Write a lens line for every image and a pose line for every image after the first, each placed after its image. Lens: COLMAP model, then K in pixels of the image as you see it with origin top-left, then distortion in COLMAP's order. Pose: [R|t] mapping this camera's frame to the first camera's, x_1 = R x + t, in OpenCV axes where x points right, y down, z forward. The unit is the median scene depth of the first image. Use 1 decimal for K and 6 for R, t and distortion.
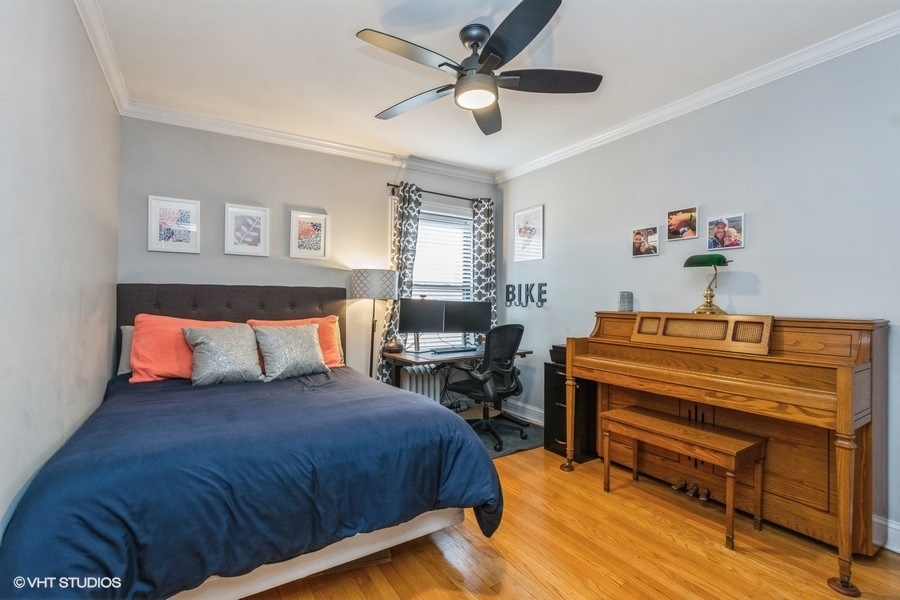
lens RADIAL K [[410.8, 0, 449.5], [0, 410.8, 294.8], [0, 0, 1]] dist [0.000803, -0.000038]
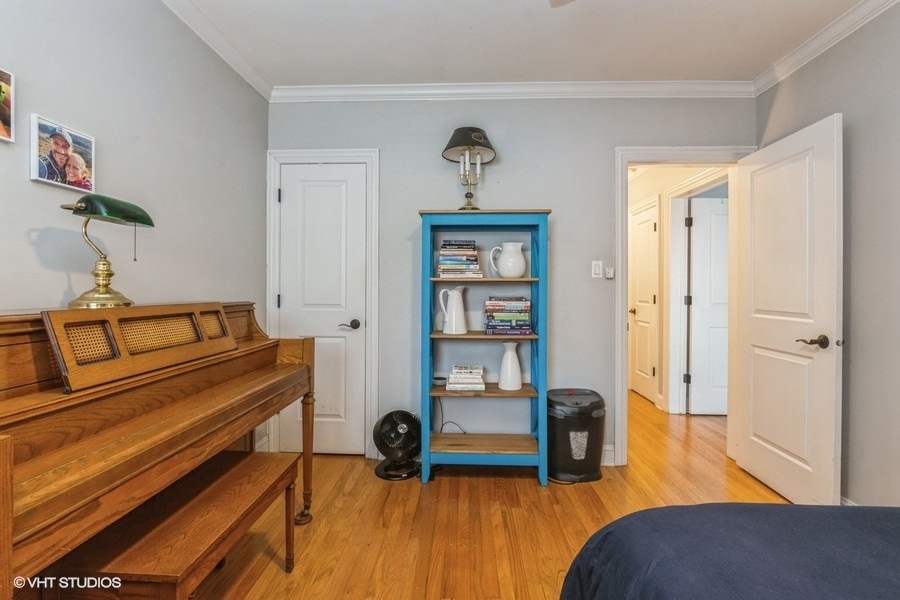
lens RADIAL K [[406.8, 0, 453.2], [0, 406.8, 287.0], [0, 0, 1]] dist [0.002120, 0.000162]
pose [[-0.832018, -0.010687, 0.554646, -0.059116], [-0.014166, 0.999898, -0.001984, 0.014514], [-0.554568, -0.009508, -0.832084, 1.167590]]
